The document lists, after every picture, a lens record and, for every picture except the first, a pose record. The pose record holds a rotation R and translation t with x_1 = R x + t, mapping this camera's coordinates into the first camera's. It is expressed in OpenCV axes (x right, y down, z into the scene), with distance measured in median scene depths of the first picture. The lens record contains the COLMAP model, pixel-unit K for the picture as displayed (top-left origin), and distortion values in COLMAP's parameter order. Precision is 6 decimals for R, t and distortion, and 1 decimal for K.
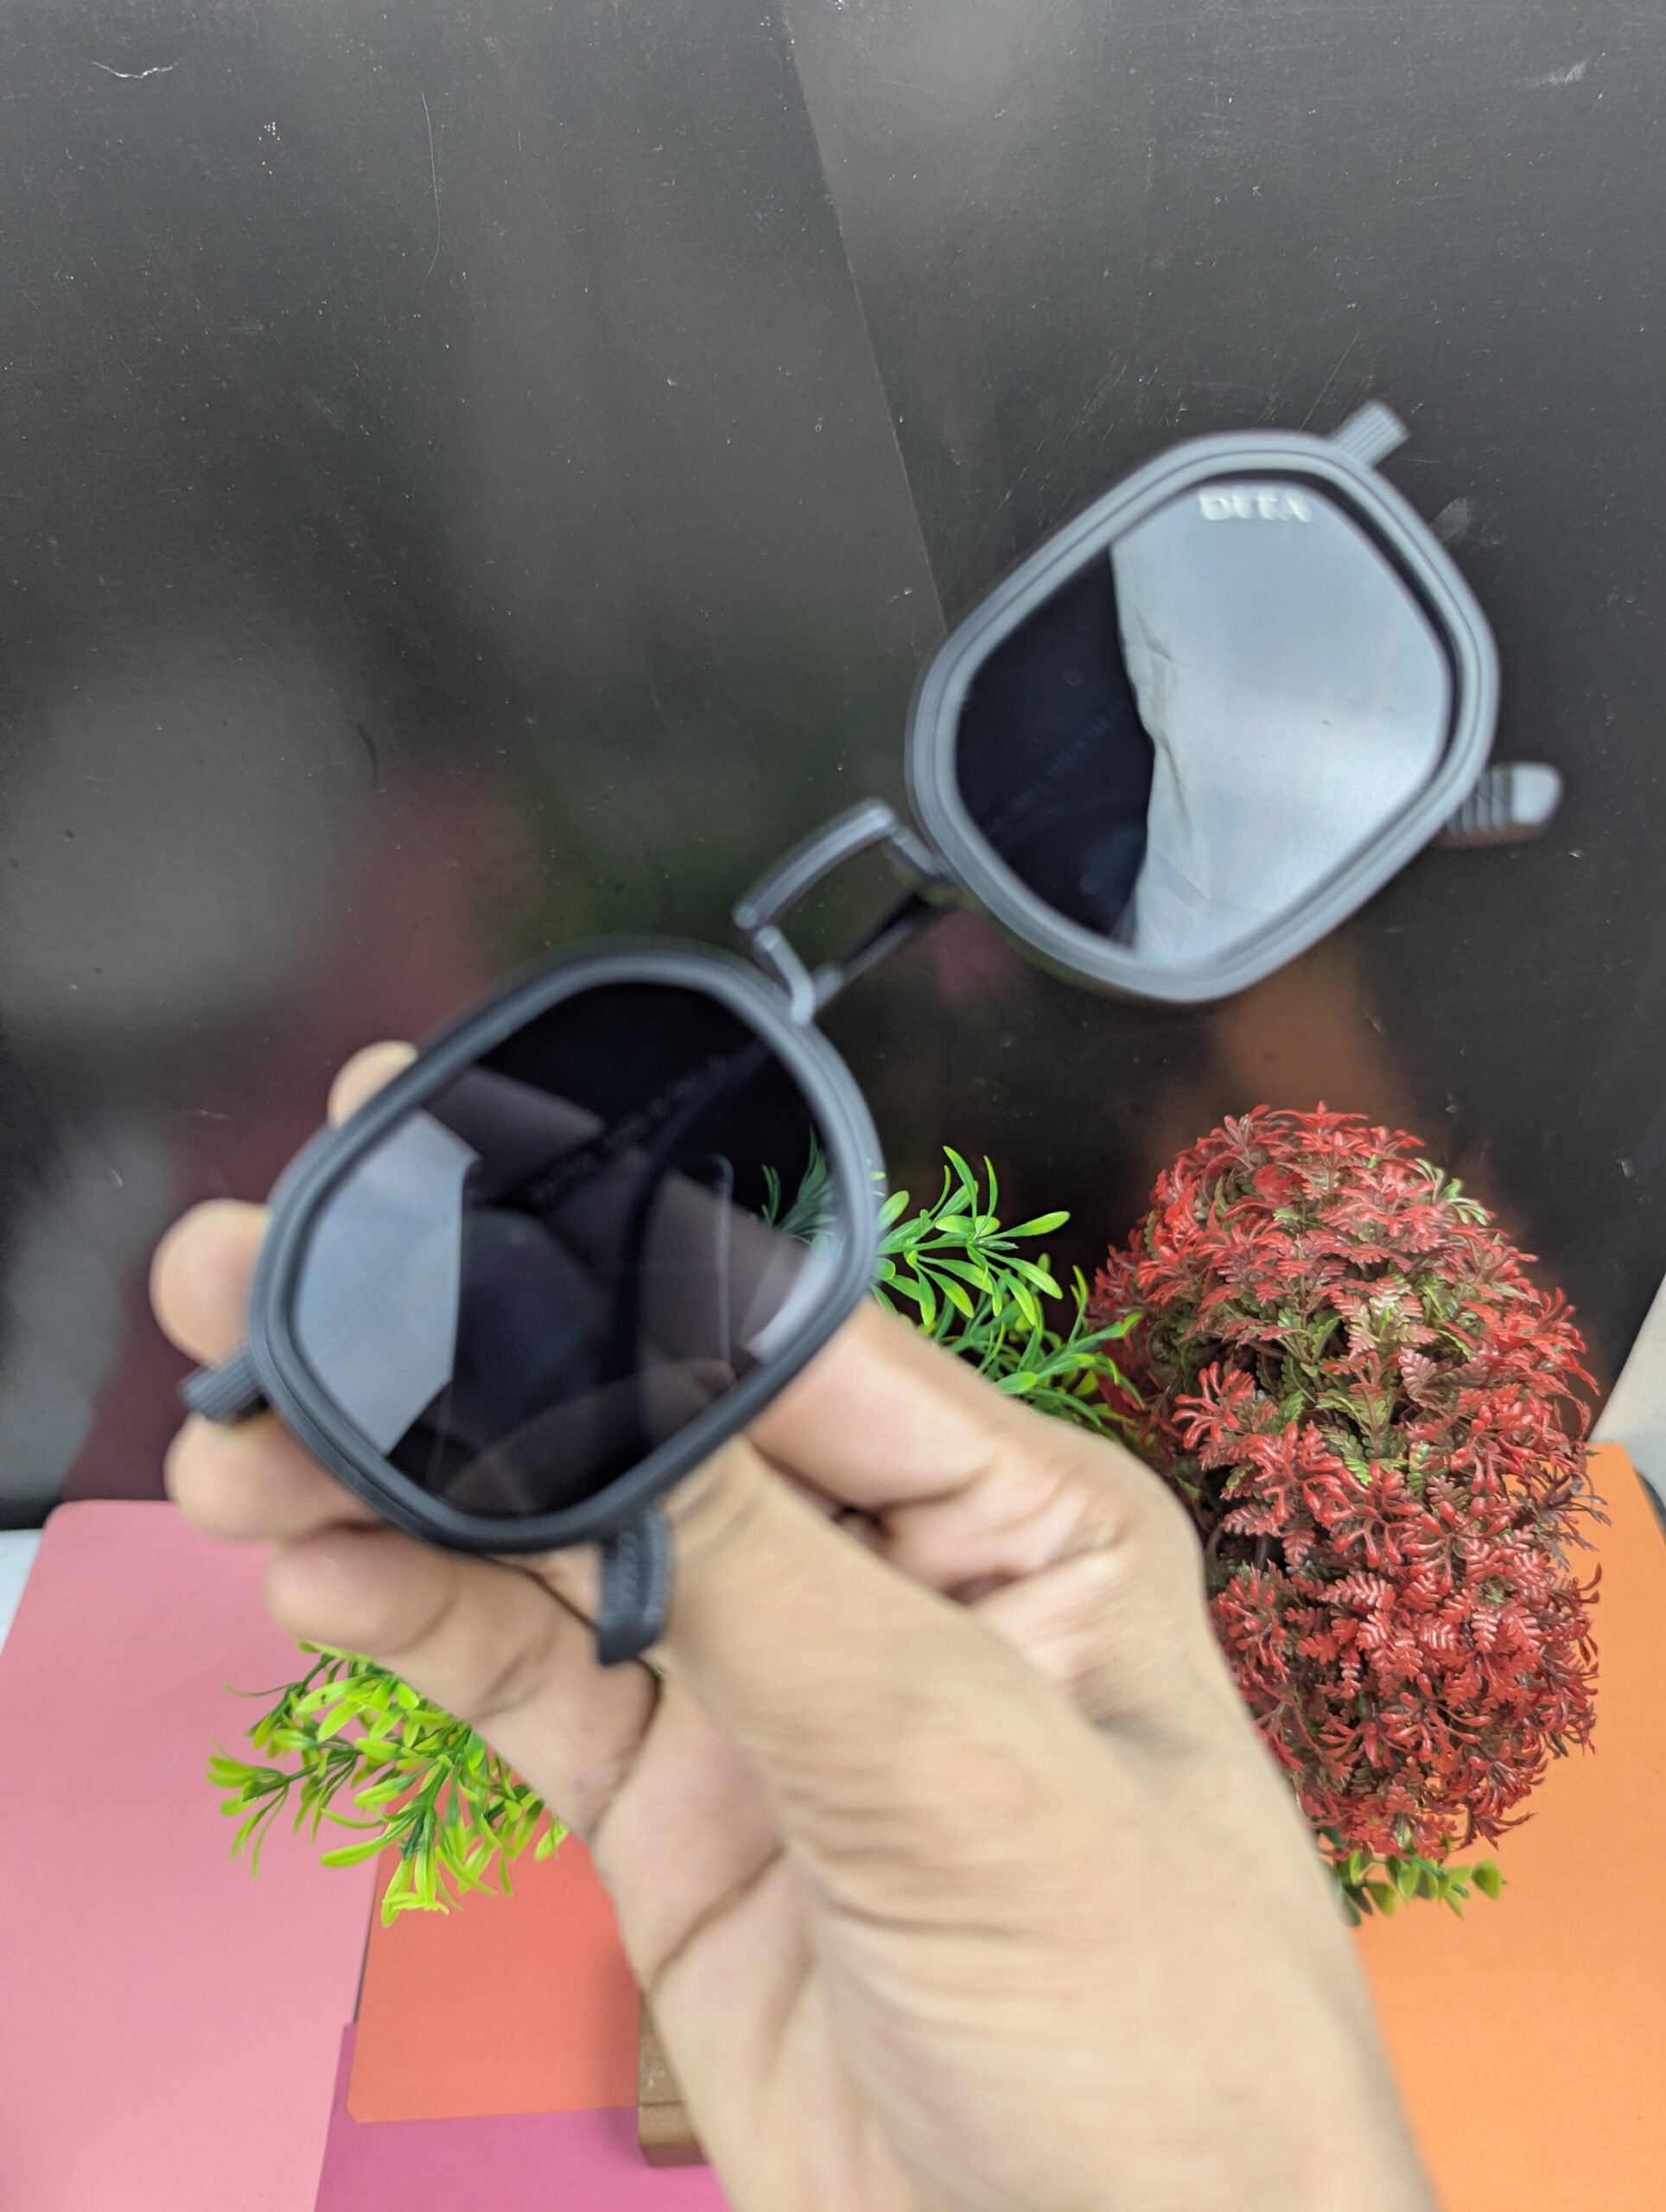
lens RADIAL K [[1380.5, 0, 833.0], [0, 1380.5, 1106.0], [0, 0, 1]] dist [0.284581, -0.190324]
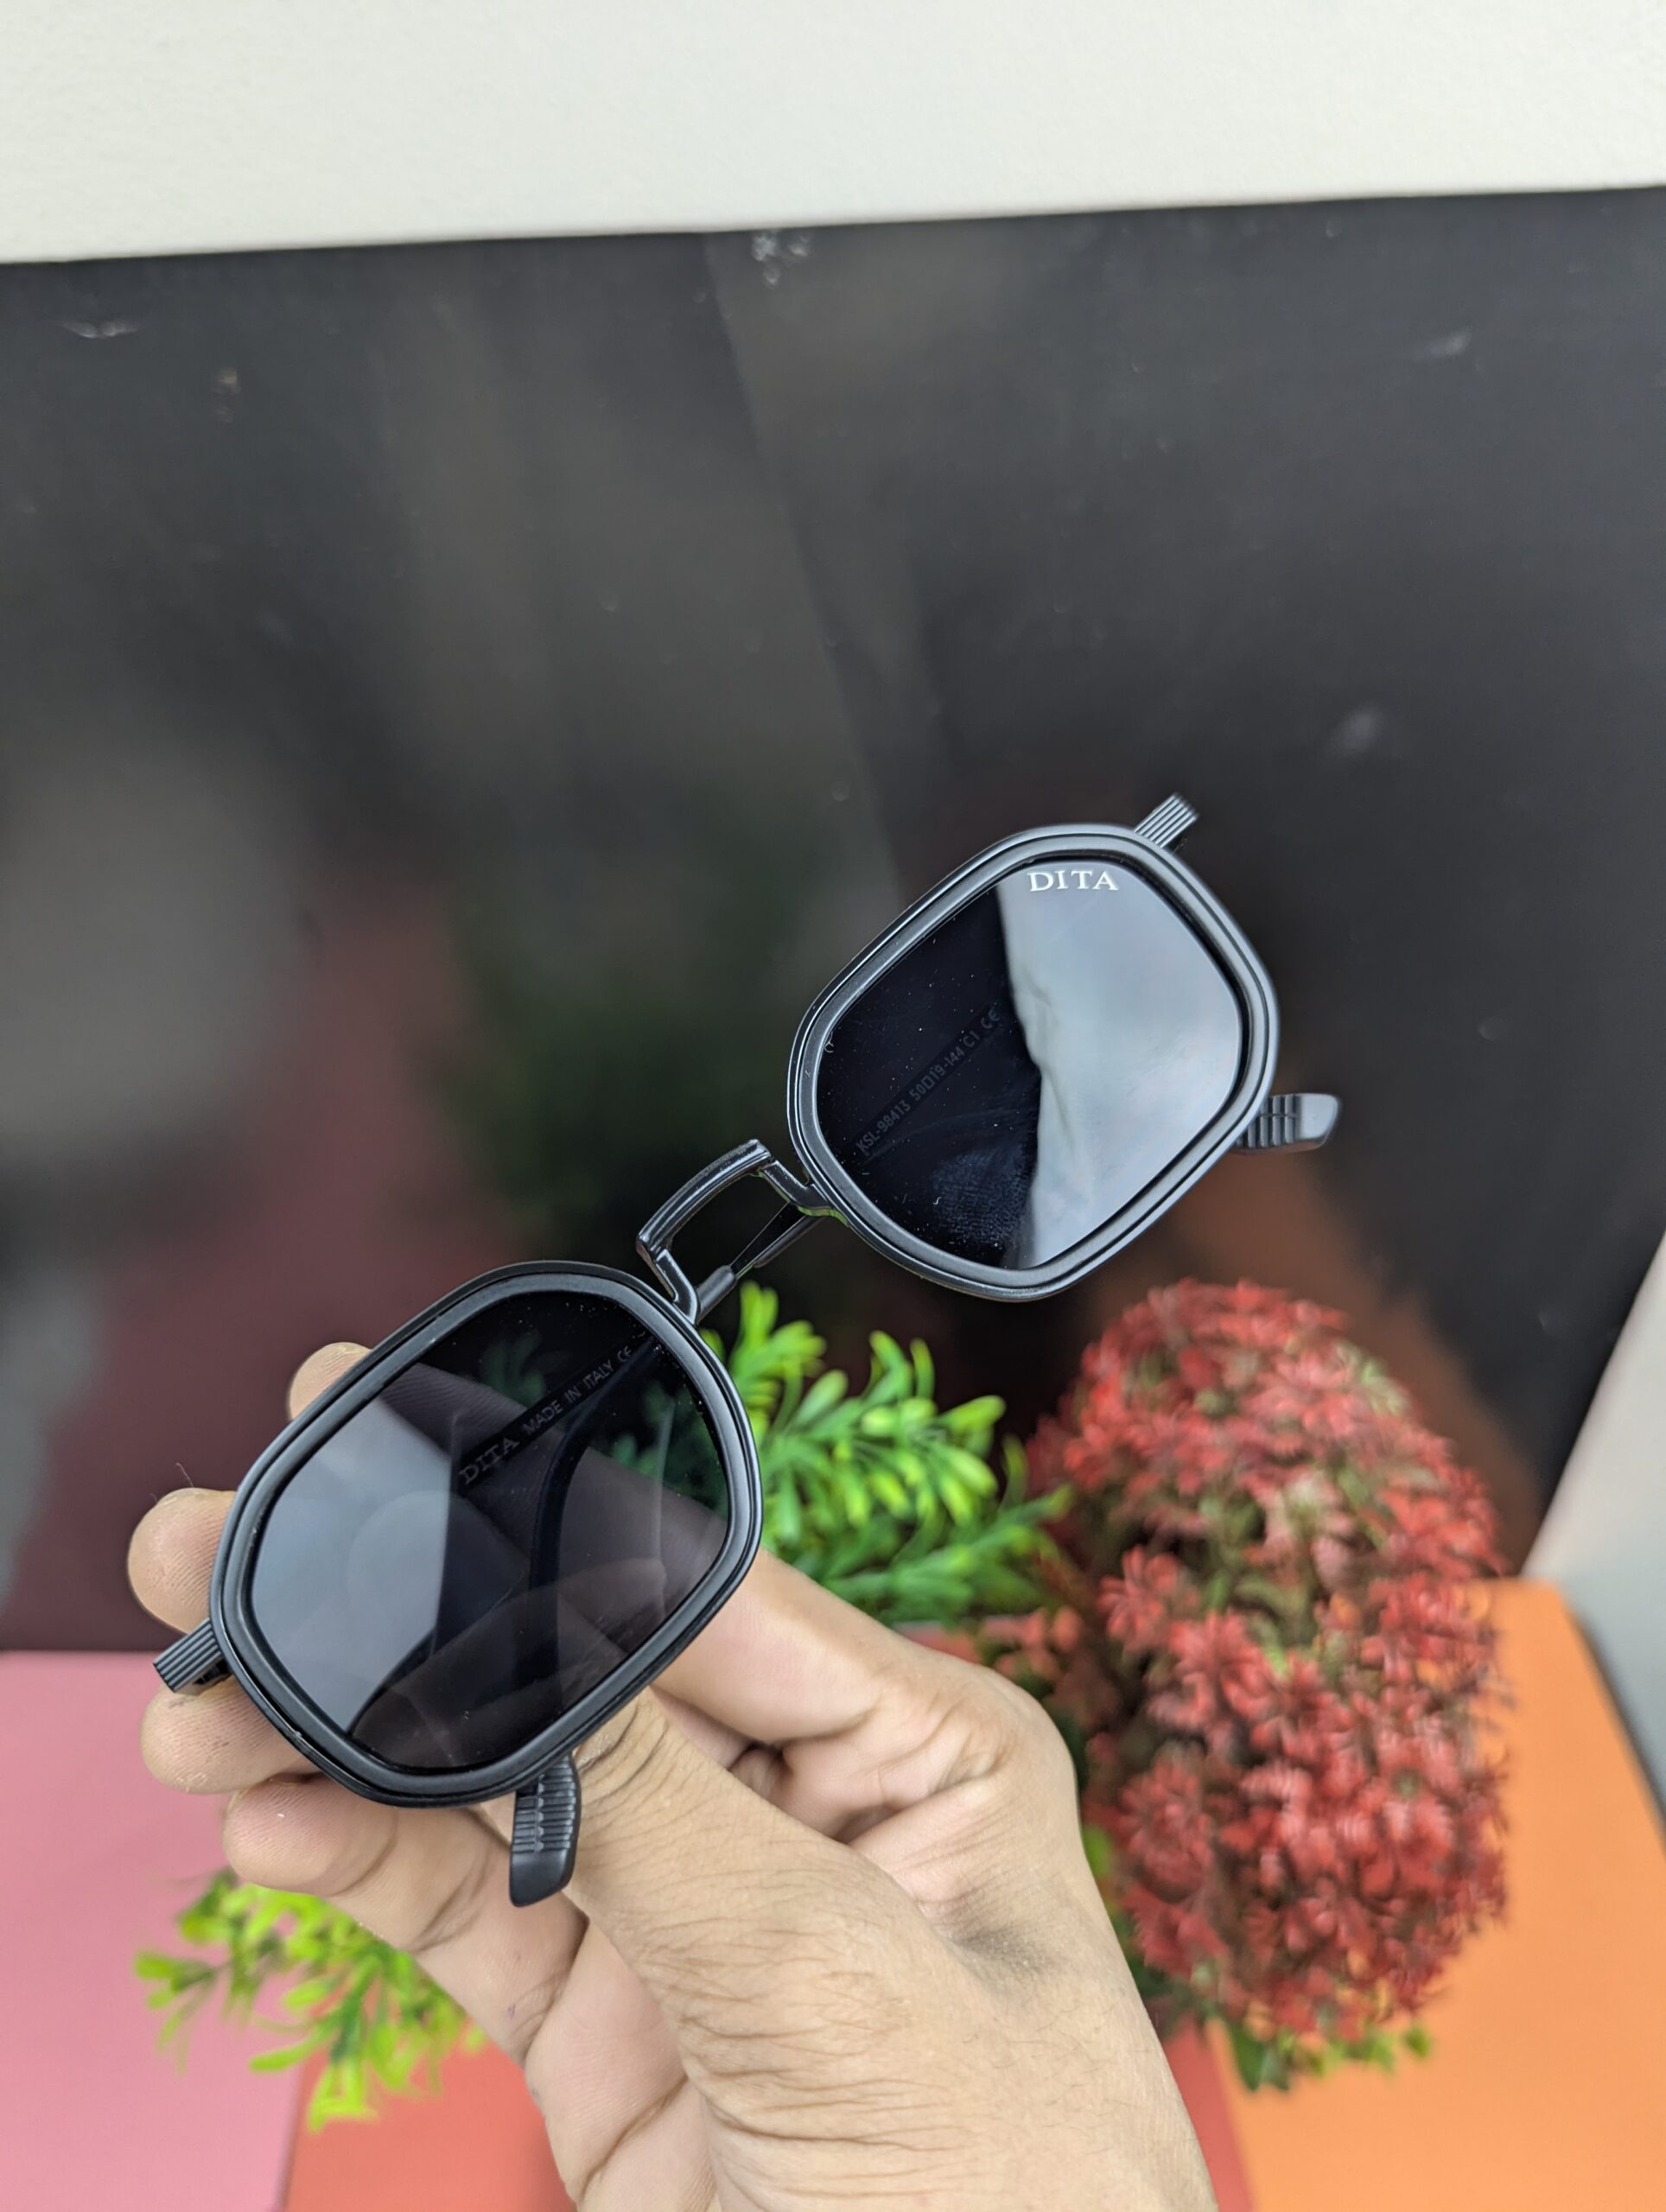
lens RADIAL K [[1576.3, 0, 797.3], [0, 1576.3, 1109.0], [0, 0, 1]] dist [0.157134, 0.000972]
pose [[0.999937, -0.010217, -0.004674, 0.057710], [0.010016, 0.999103, -0.041151, -0.152255], [0.005090, 0.041102, 0.999142, -0.266182]]
